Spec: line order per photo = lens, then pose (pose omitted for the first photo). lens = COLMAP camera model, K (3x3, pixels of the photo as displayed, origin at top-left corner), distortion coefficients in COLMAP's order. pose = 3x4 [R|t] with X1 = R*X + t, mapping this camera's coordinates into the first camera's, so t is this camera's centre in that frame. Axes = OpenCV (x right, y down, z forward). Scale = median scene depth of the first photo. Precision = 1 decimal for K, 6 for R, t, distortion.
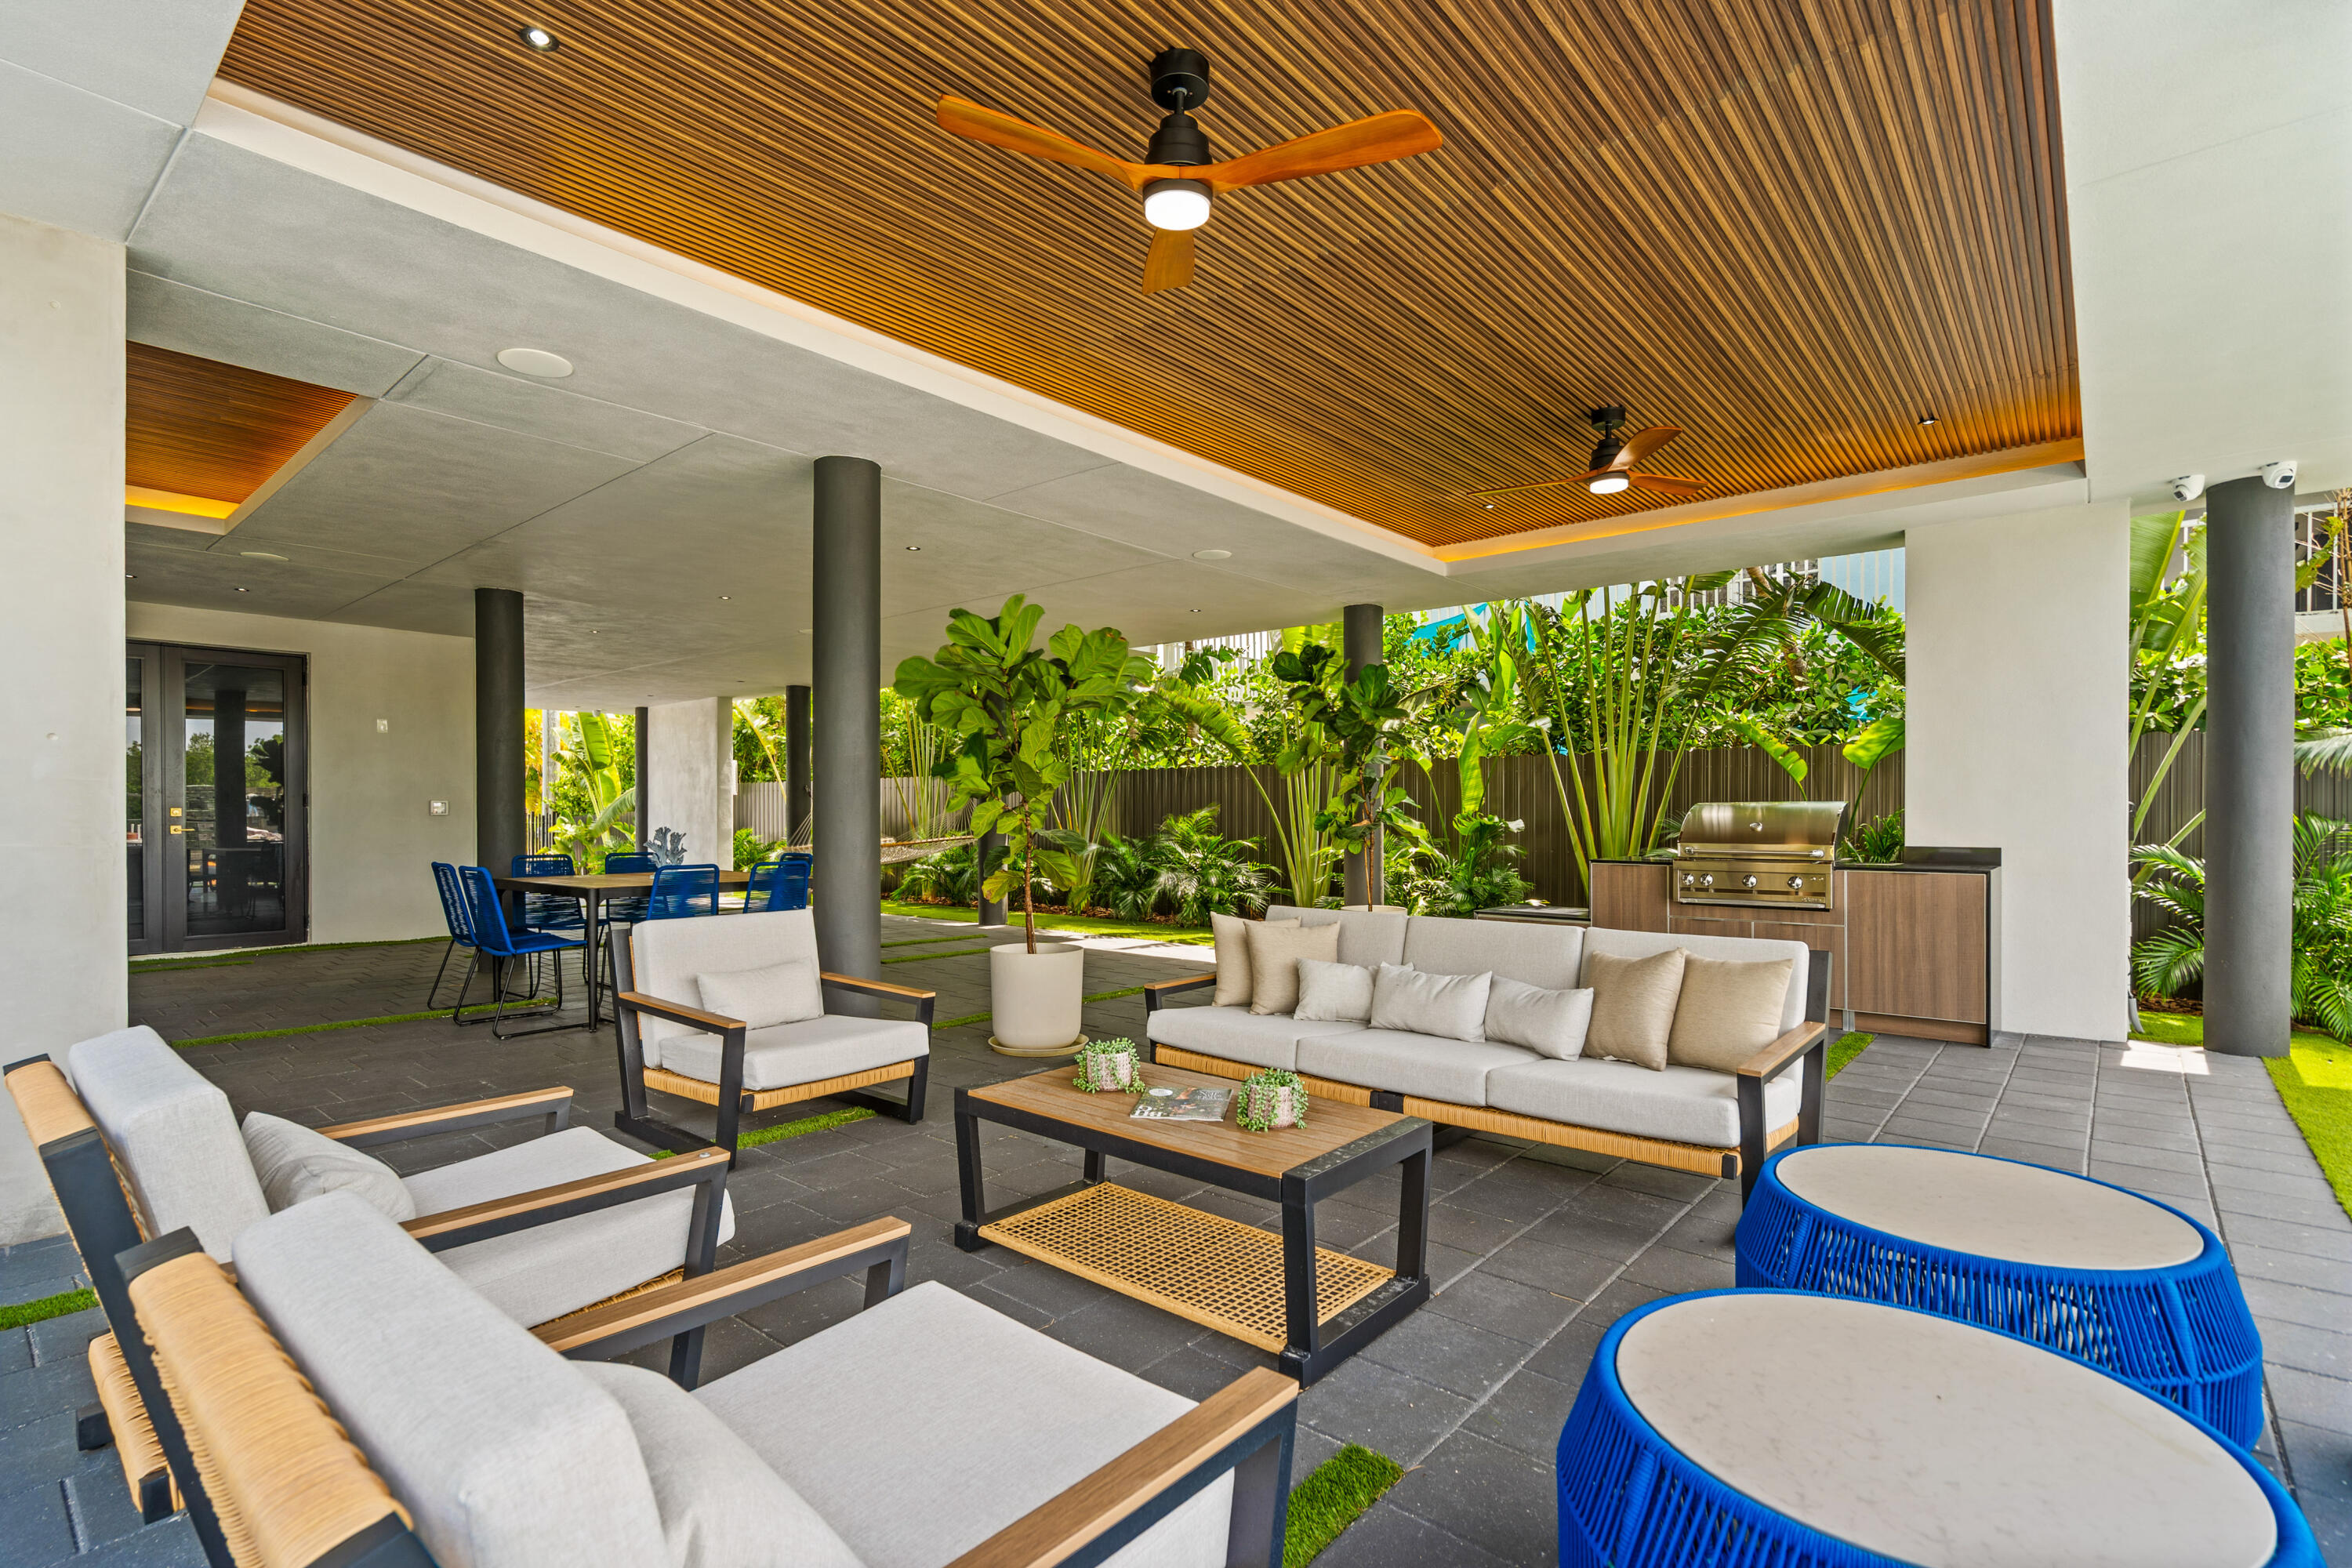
lens RADIAL K [[1078.0, 0, 1169.7], [0, 1078.0, 801.8], [0, 0, 1]] dist [-0.002259, 0.000551]
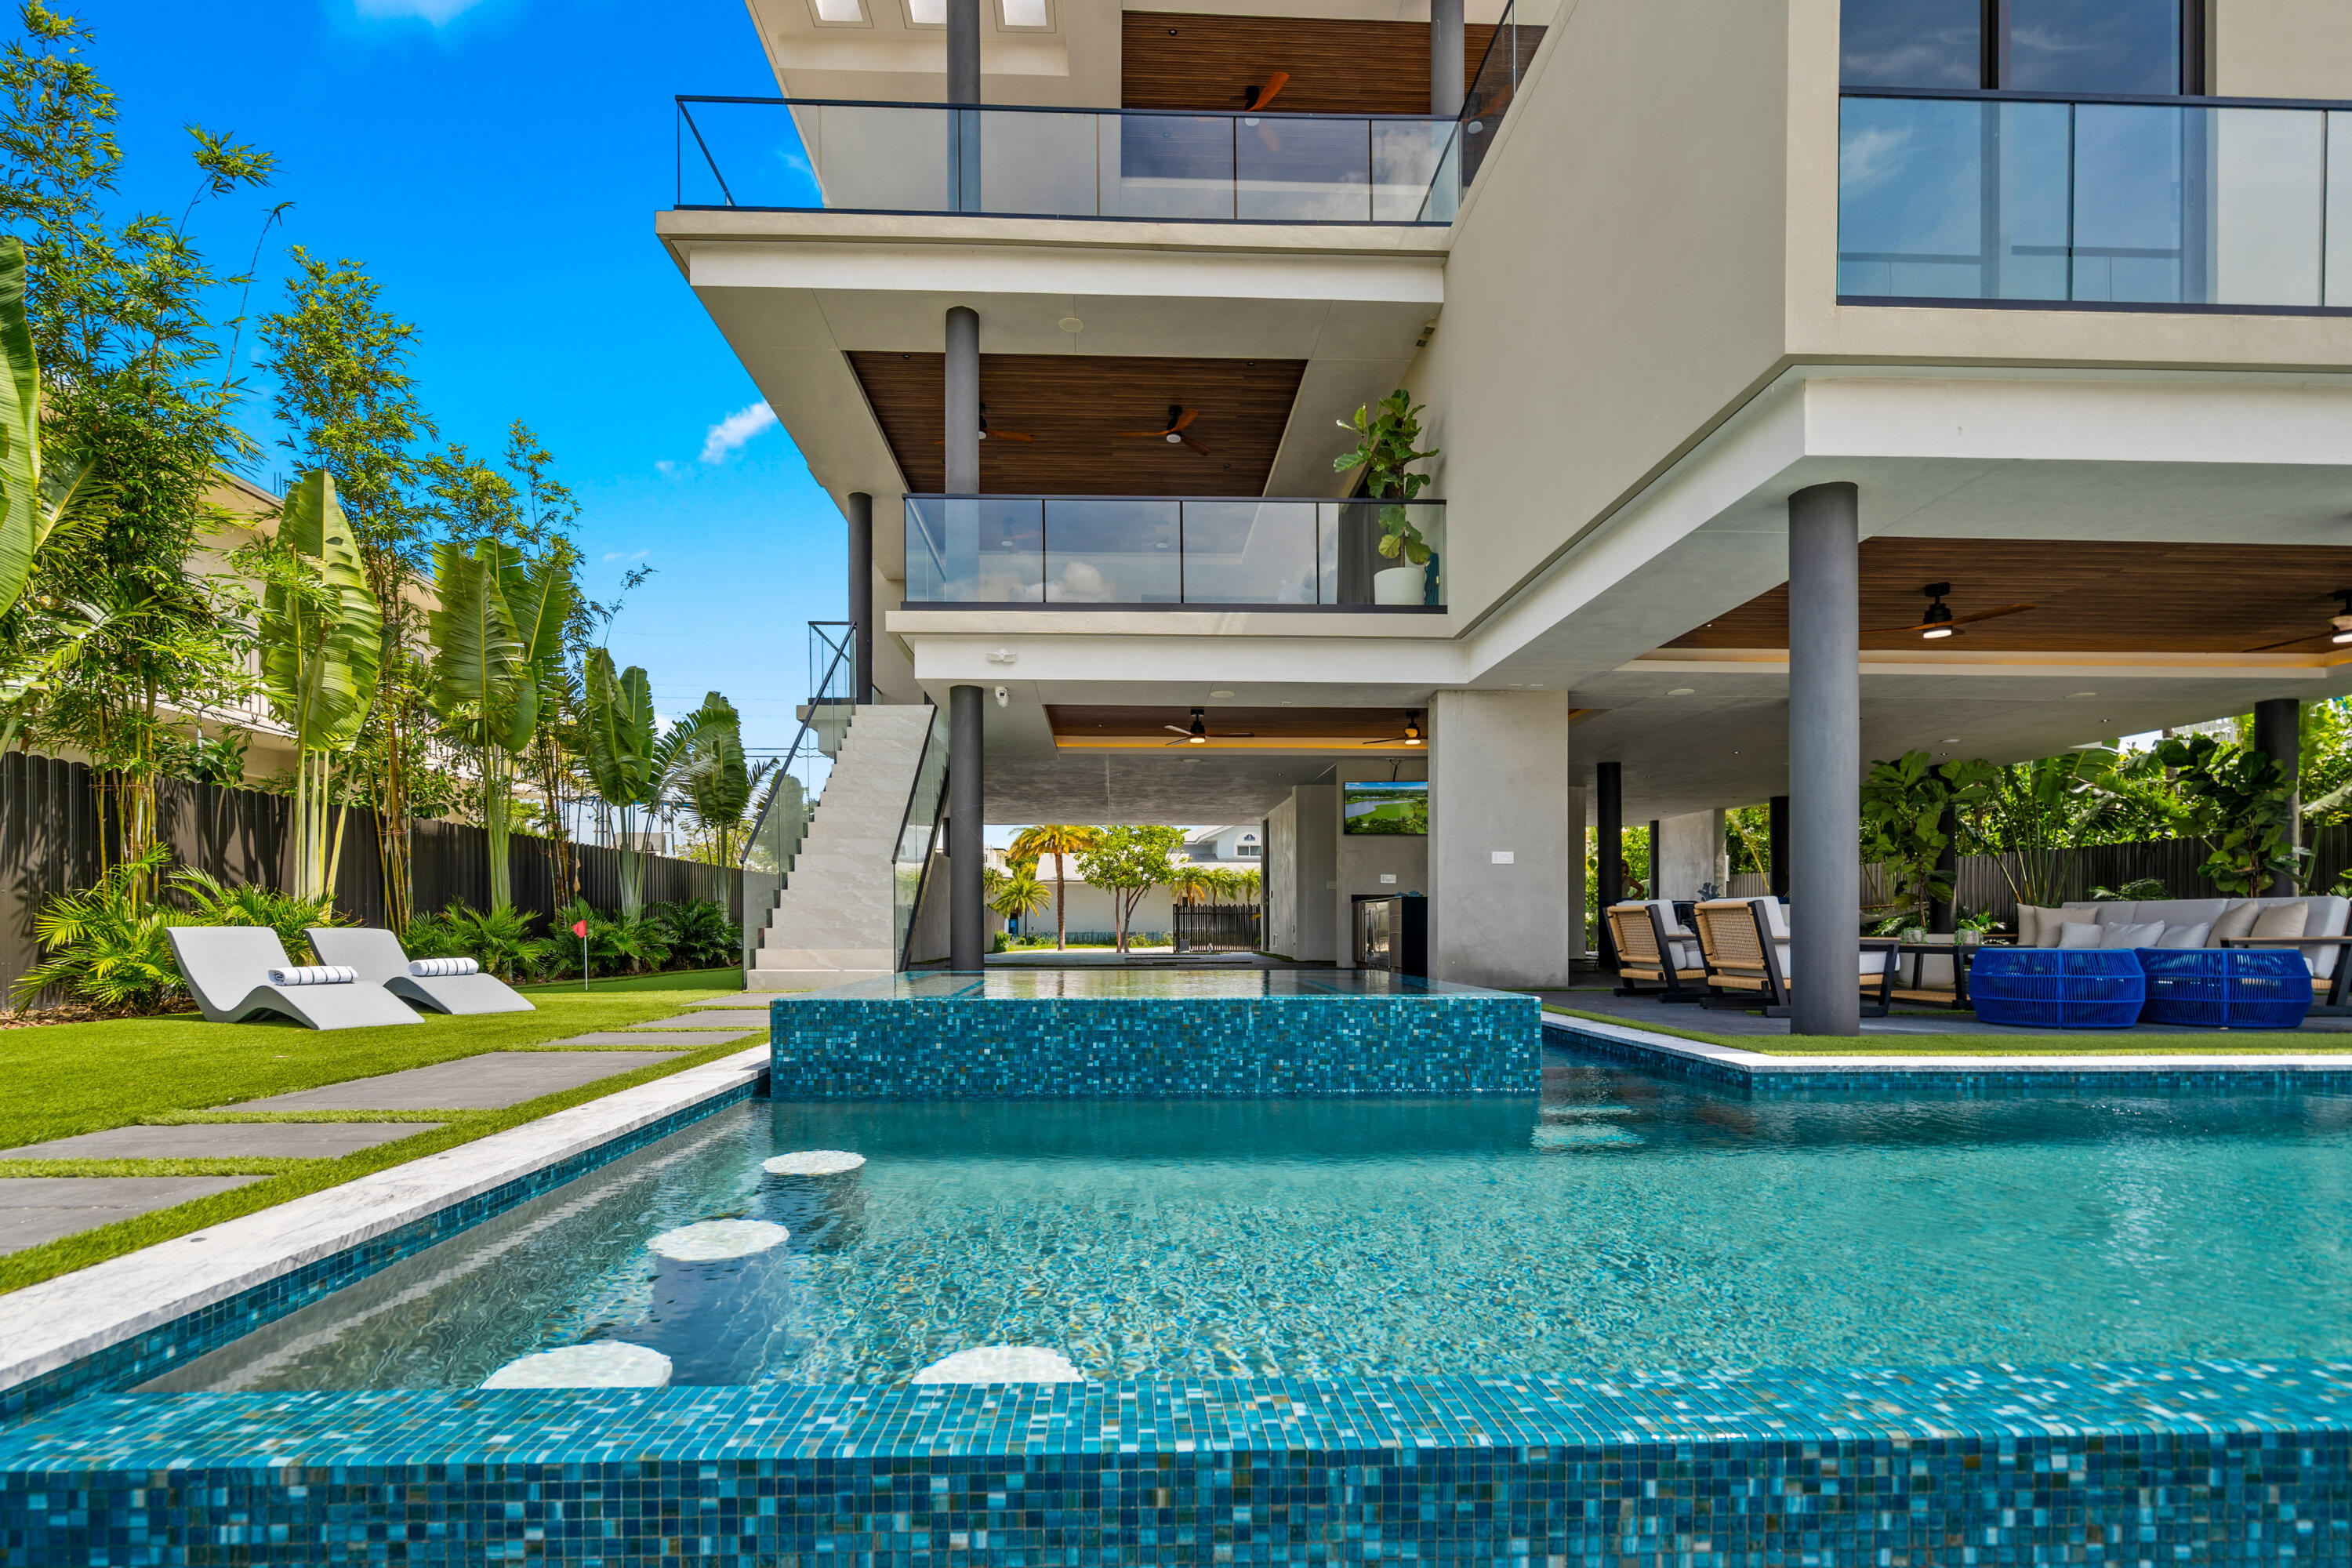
lens RADIAL K [[1112.3, 0, 1179.6], [0, 1112.3, 913.8], [0, 0, 1]] dist [-0.002117, 0.000293]
pose [[0.682916, -0.008833, -0.730443, 0.361944], [0.009432, 0.999950, -0.003274, 0.084634], [0.730436, -0.004654, 0.682965, -1.145992]]
